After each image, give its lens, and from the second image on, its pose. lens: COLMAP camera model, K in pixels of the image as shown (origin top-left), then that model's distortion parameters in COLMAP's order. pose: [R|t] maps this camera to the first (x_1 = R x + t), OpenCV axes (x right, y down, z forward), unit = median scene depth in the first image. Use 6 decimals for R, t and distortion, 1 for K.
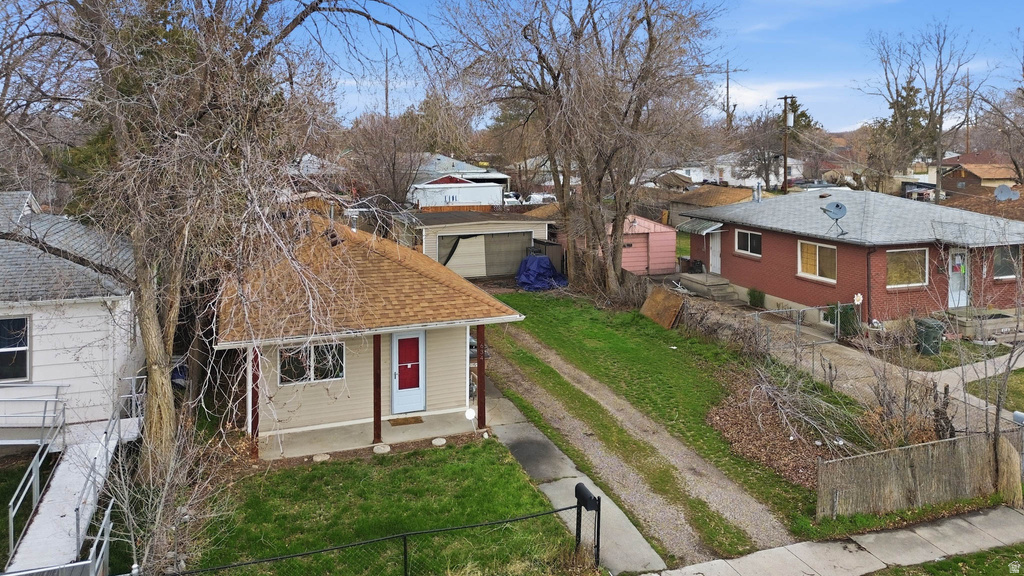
lens RADIAL K [[770.1, 0, 506.4], [0, 770.1, 283.9], [0, 0, 1]] dist [0.054436, -0.023318]
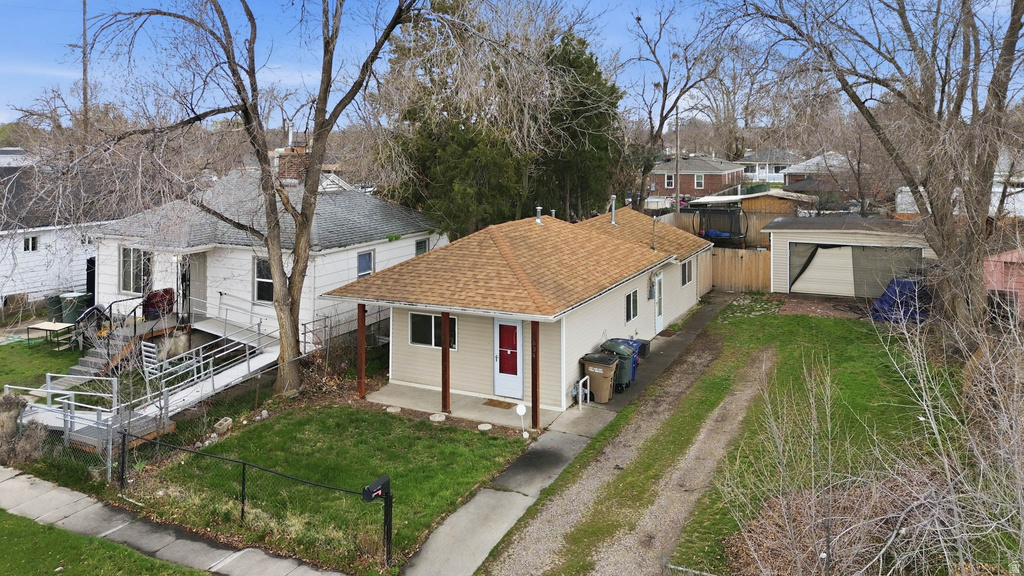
lens RADIAL K [[770.1, 0, 507.3], [0, 770.1, 283.8], [0, 0, 1]] dist [0.054436, -0.023318]
pose [[0.692453, 0.132706, -0.709153, 0.597013], [-0.131825, 0.989663, 0.056479, -0.042109], [0.709317, 0.054375, 0.702789, 0.276649]]
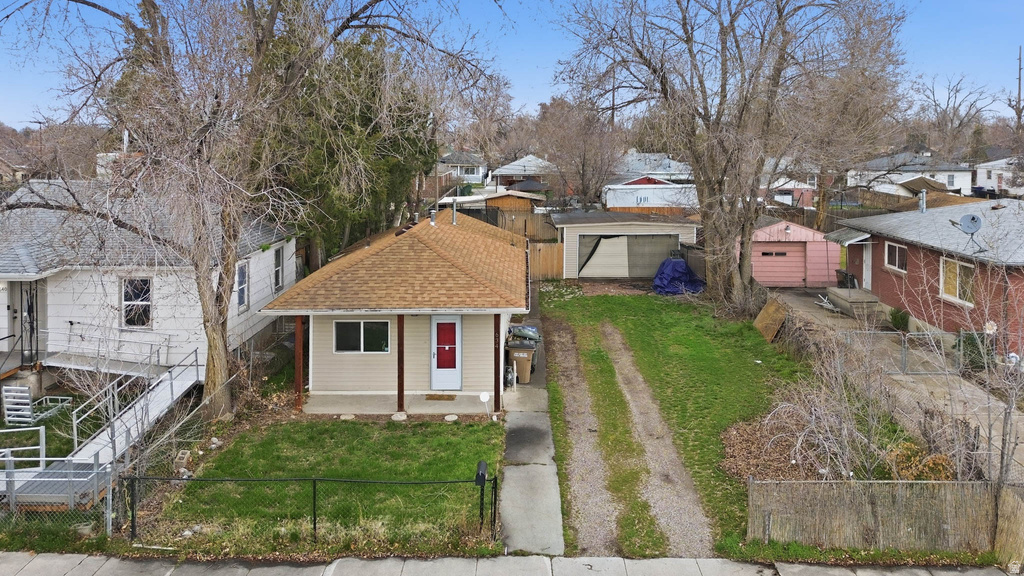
lens RADIAL K [[770.1, 0, 506.0], [0, 770.1, 294.5], [0, 0, 1]] dist [0.054436, -0.023318]
pose [[0.936992, 0.072607, -0.341722, 0.328130], [-0.068193, 0.997361, 0.024928, -0.002830], [0.342630, -0.000055, 0.939470, -0.003000]]
